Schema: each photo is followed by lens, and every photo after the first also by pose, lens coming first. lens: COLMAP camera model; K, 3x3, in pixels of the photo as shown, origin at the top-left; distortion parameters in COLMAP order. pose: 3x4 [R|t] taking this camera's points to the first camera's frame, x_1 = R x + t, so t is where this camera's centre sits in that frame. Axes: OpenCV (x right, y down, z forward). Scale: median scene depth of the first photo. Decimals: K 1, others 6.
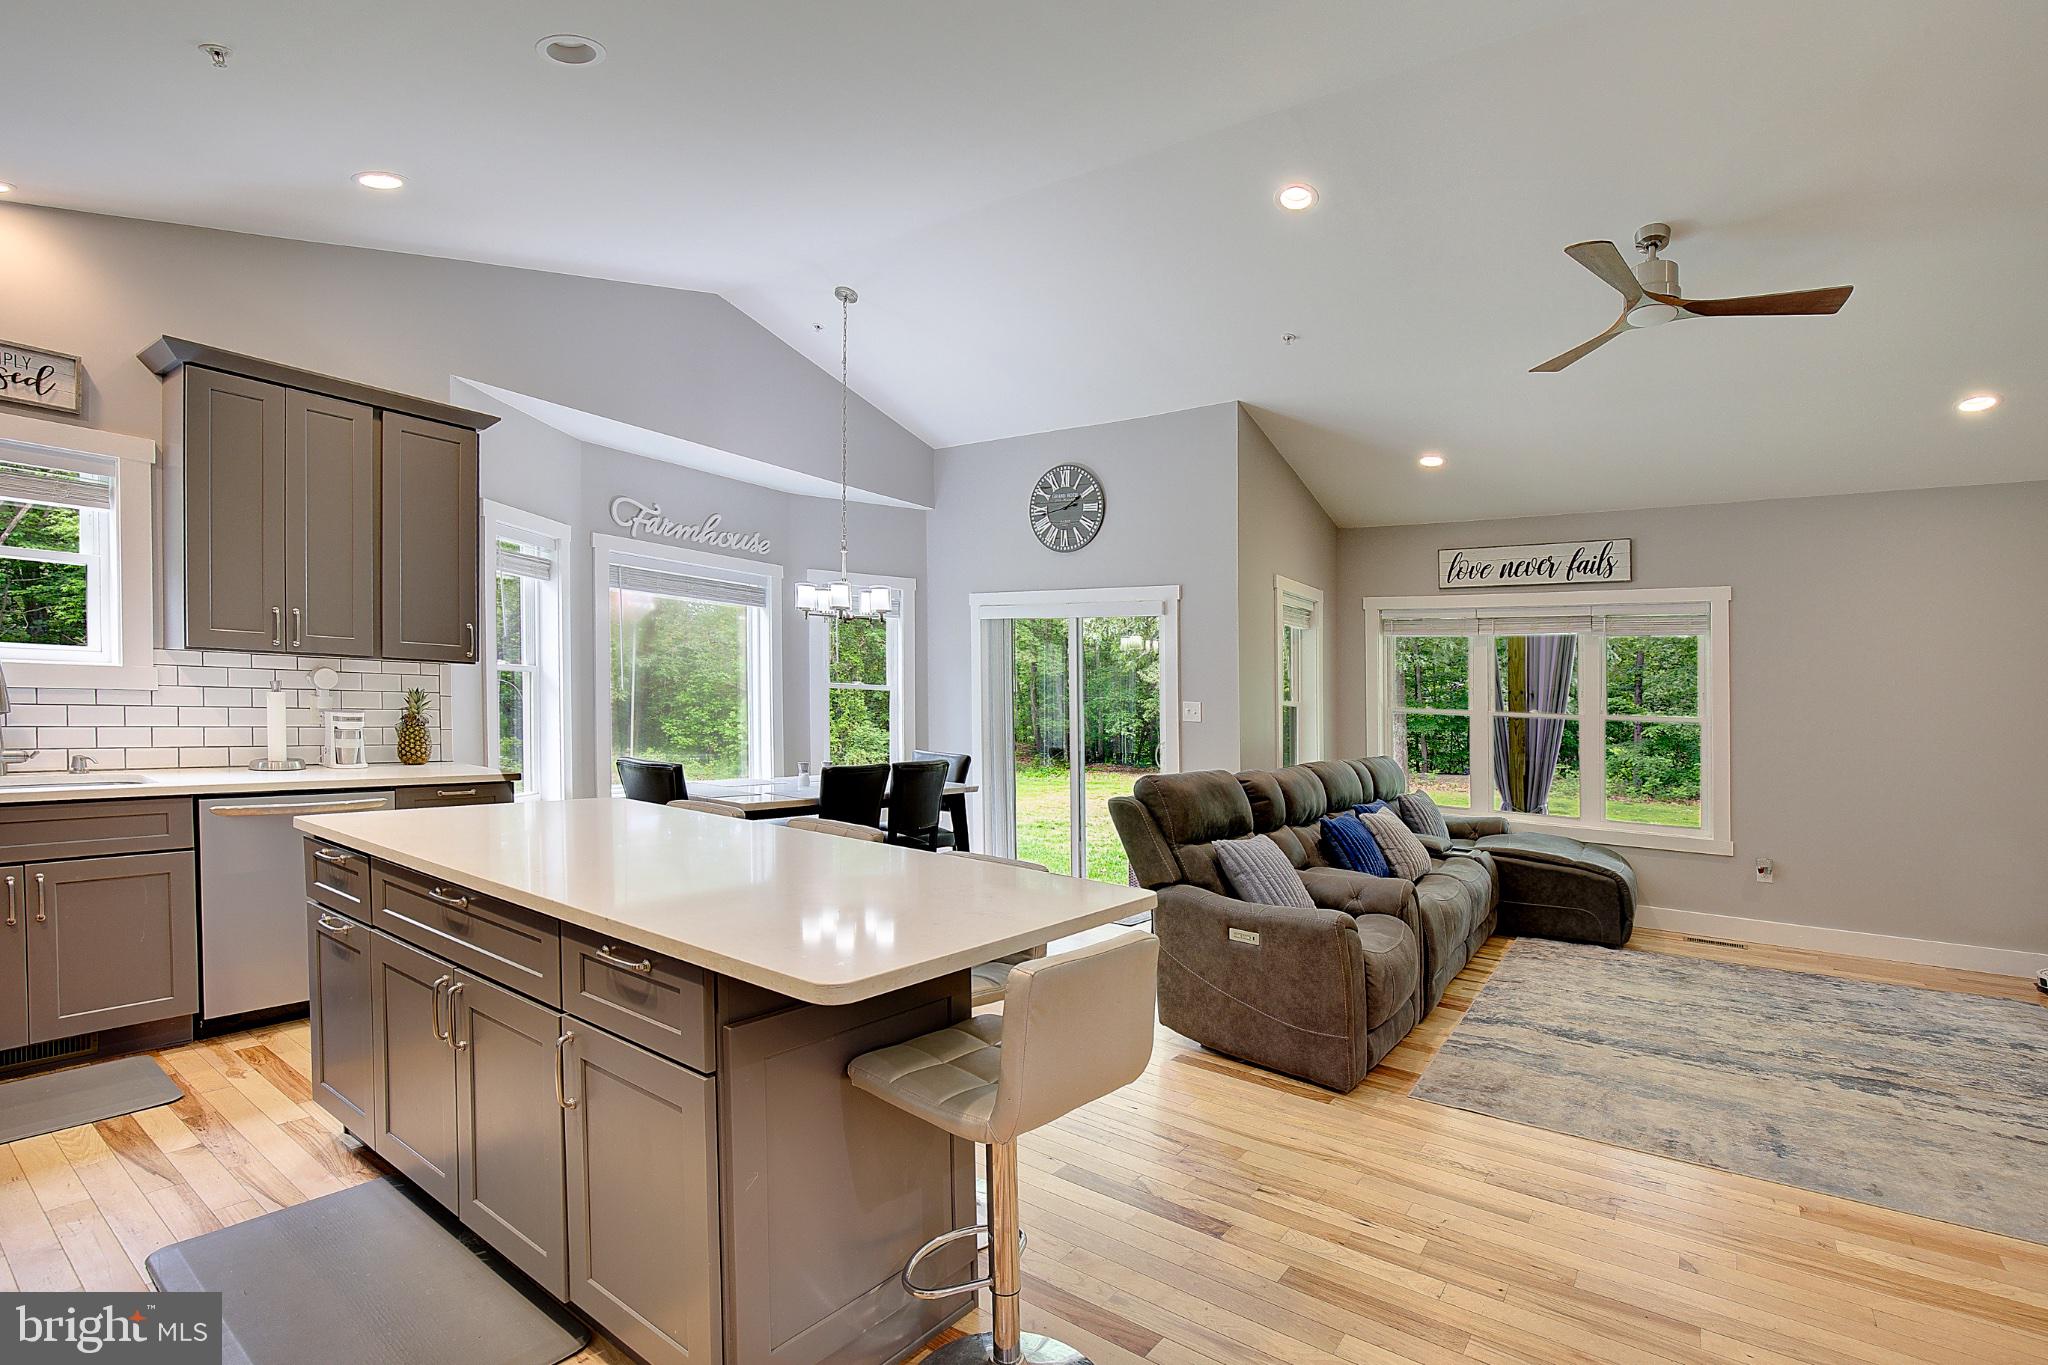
lens RADIAL K [[941.2, 0, 1055.1], [0, 941.2, 687.3], [0, 0, 1]] dist [-0.043272, 0.000830]
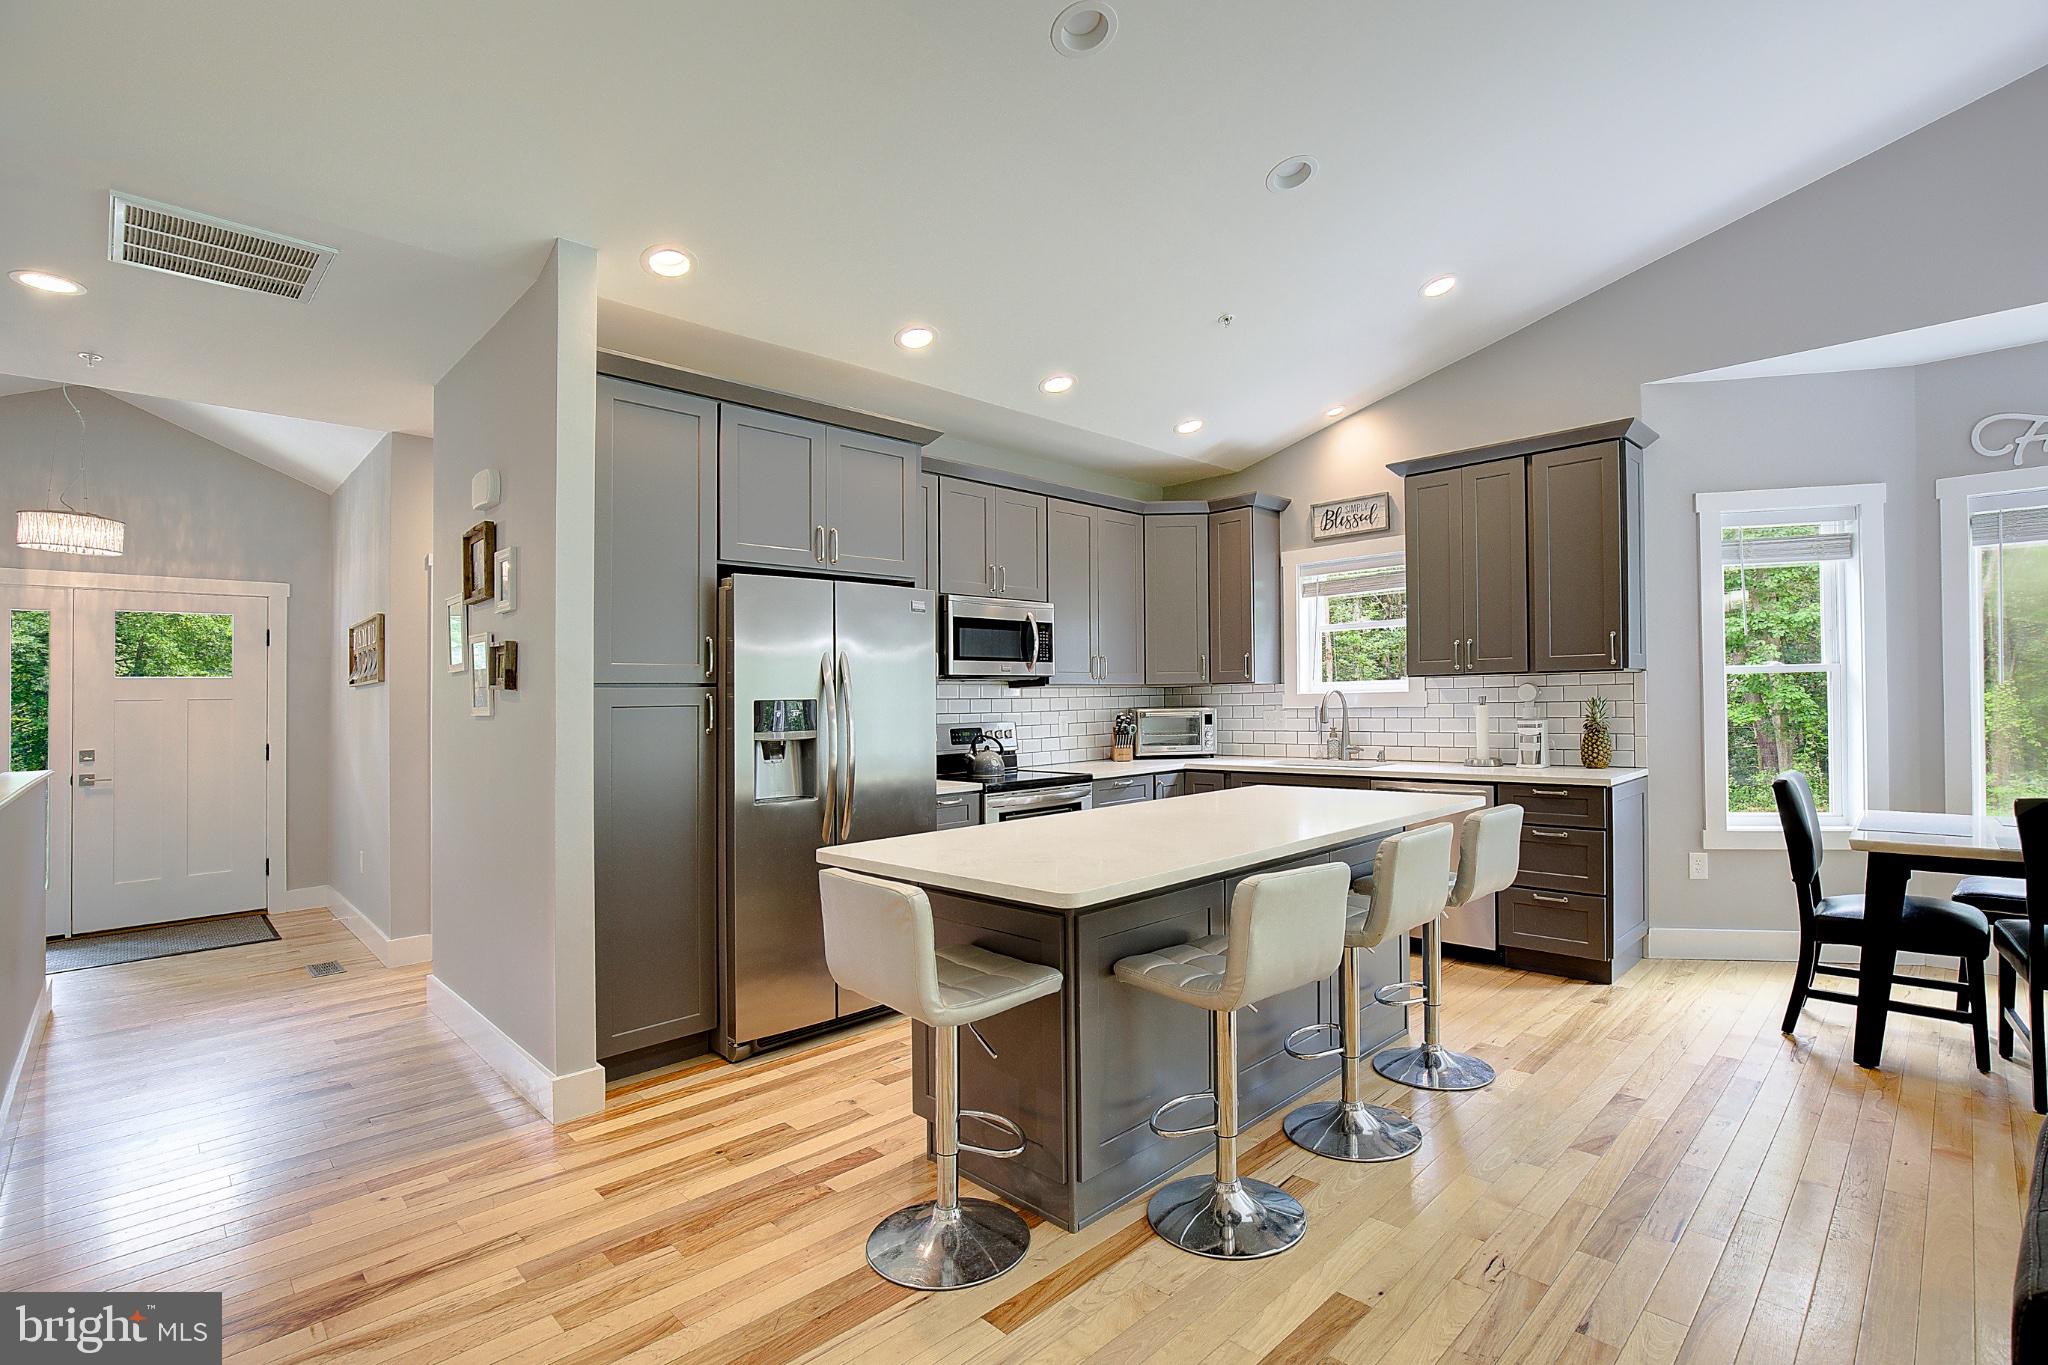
lens RADIAL K [[967.8, 0, 1052.0], [0, 967.8, 711.0], [0, 0, 1]] dist [-0.031209, -0.000001]
pose [[-0.167745, -0.026644, -0.985470, 0.400504], [0.028428, 0.999088, -0.031851, 0.027204], [0.985420, -0.033357, -0.166835, 0.438887]]
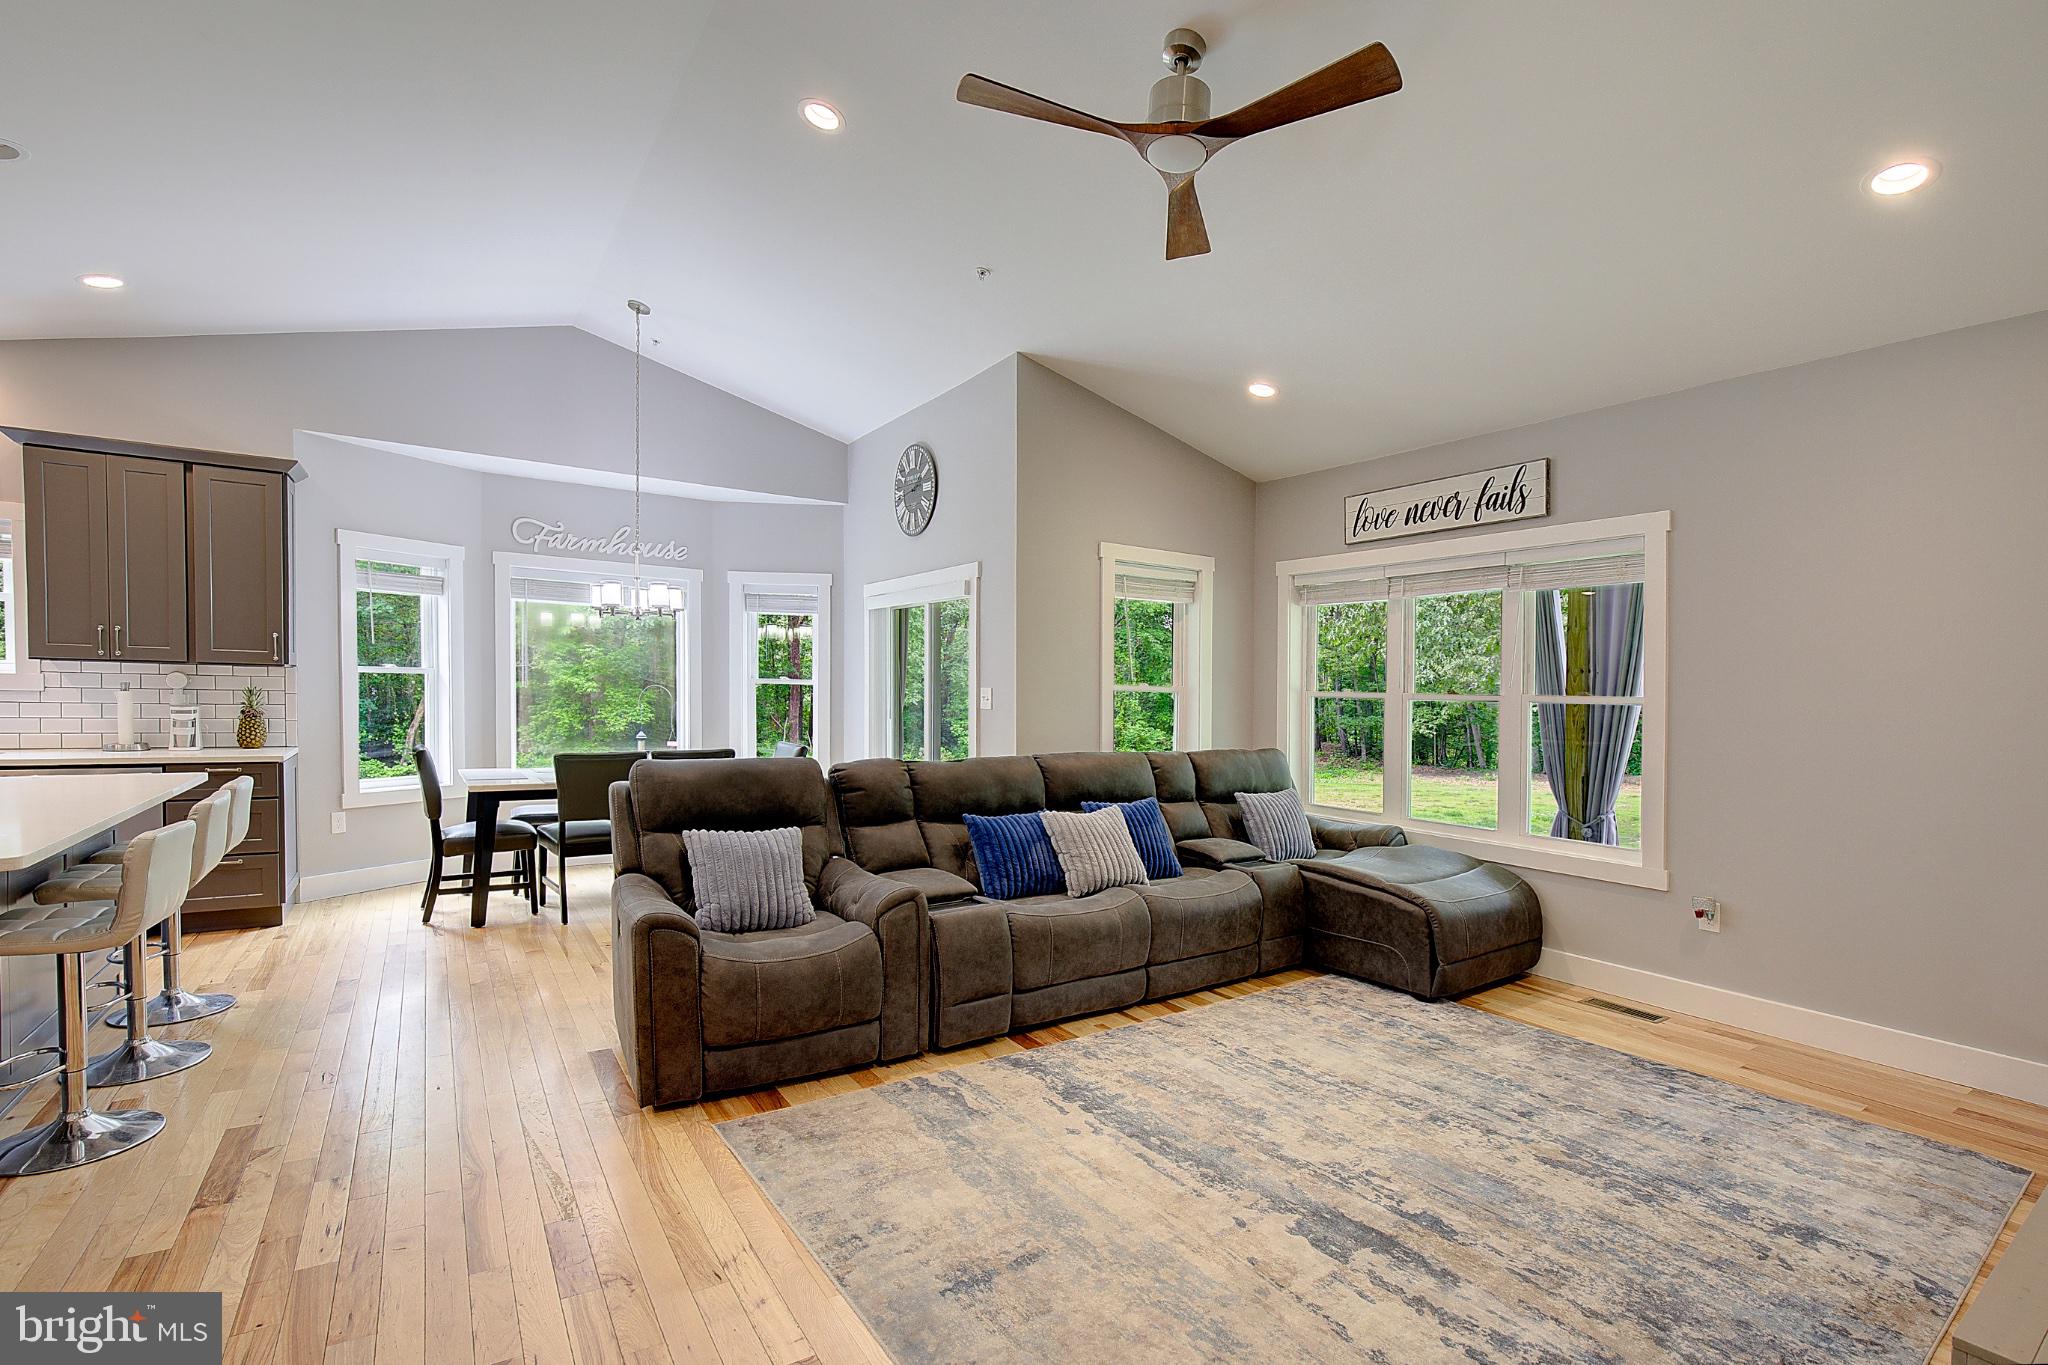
lens RADIAL K [[930.4, 0, 1042.0], [0, 930.4, 719.2], [0, 0, 1]] dist [-0.045195, 0.010553]
pose [[0.933356, -0.006506, -0.358894, 0.583836], [0.019033, 0.999326, 0.031382, 0.020848], [0.358448, -0.036122, 0.932851, 0.187143]]
